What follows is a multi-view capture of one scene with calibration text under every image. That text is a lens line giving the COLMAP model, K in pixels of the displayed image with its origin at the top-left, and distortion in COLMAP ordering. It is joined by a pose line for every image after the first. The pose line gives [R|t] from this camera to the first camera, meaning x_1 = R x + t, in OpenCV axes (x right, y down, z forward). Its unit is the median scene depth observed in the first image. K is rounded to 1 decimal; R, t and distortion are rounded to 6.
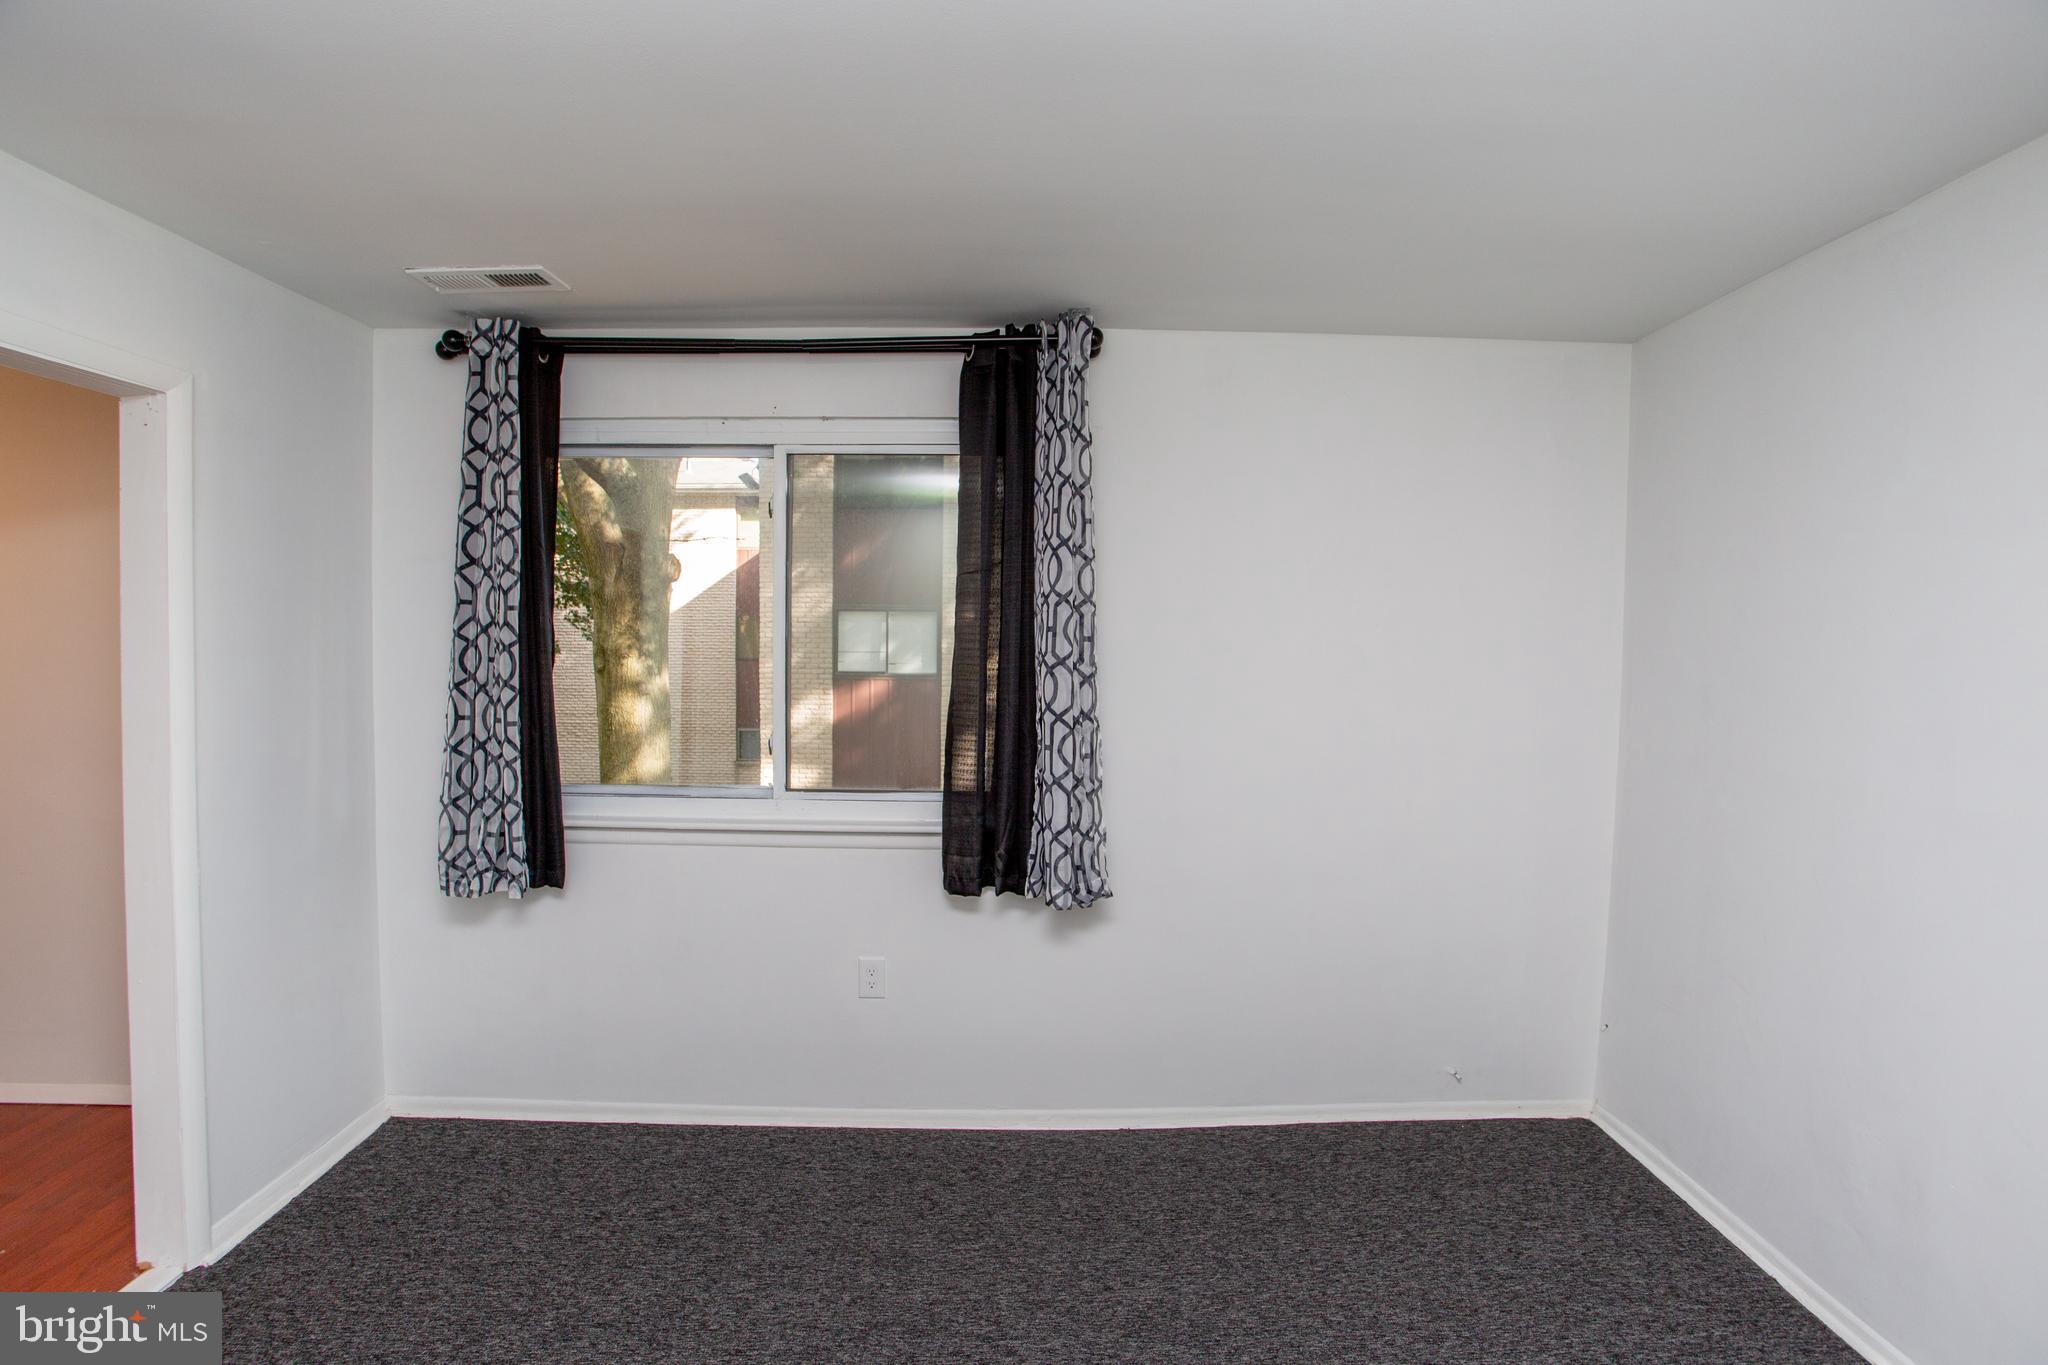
lens RADIAL K [[989.4, 0, 1011.7], [0, 989.4, 674.9], [0, 0, 1]] dist [-0.074921, 0.029568]
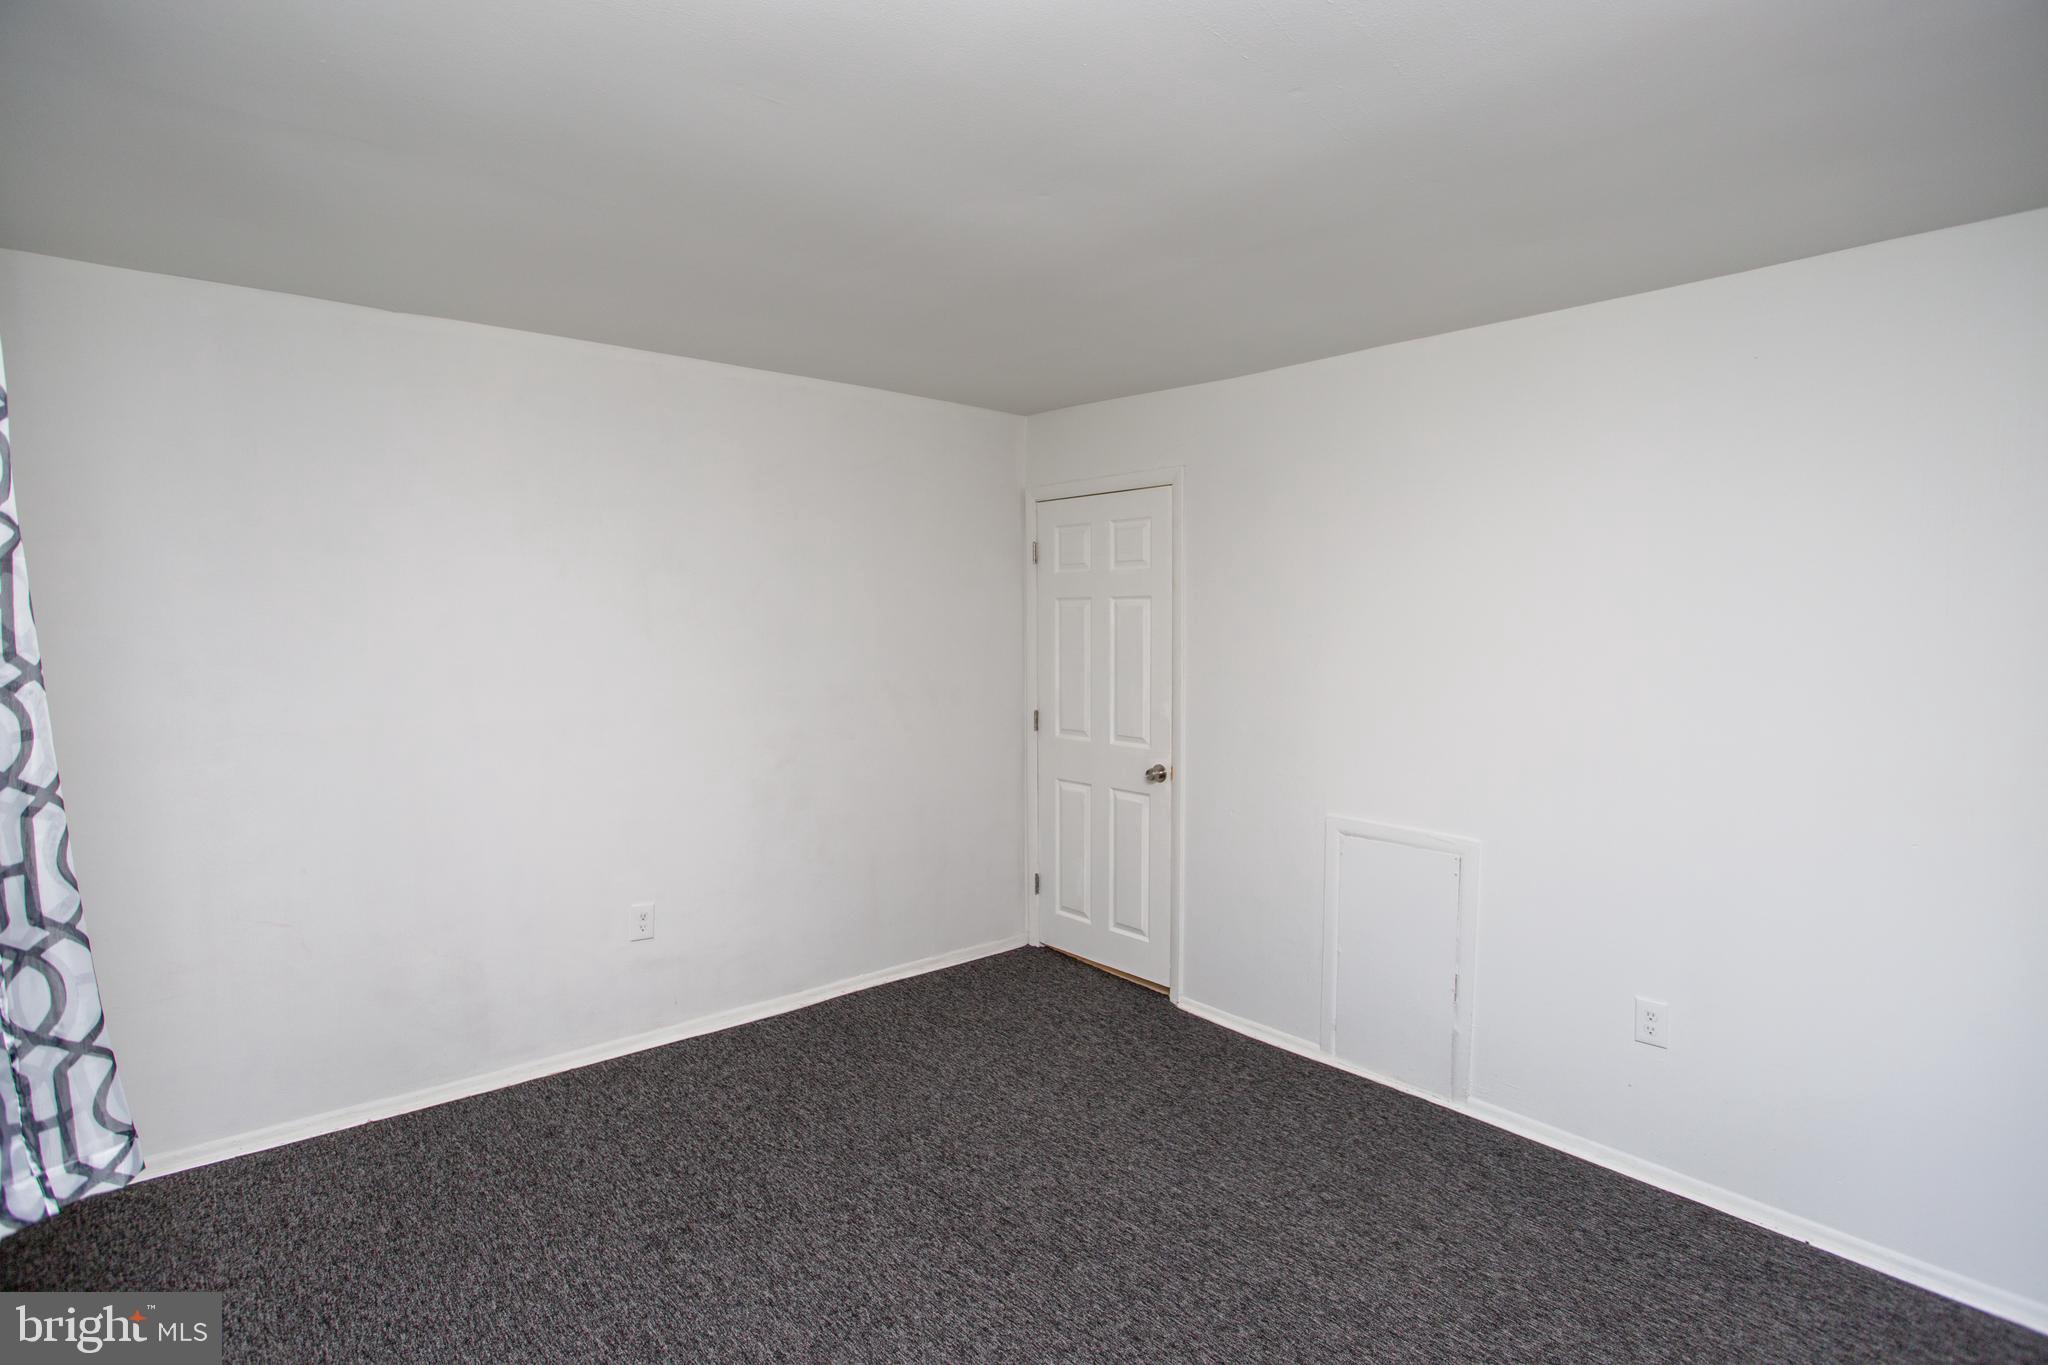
lens RADIAL K [[989.4, 0, 1013.2], [0, 989.4, 660.3], [0, 0, 1]] dist [-0.074921, 0.029568]
pose [[-0.655875, -0.041098, 0.753750, -0.567540], [0.018276, 0.997360, 0.070284, -0.042006], [-0.754648, 0.059873, -0.653392, 0.931372]]
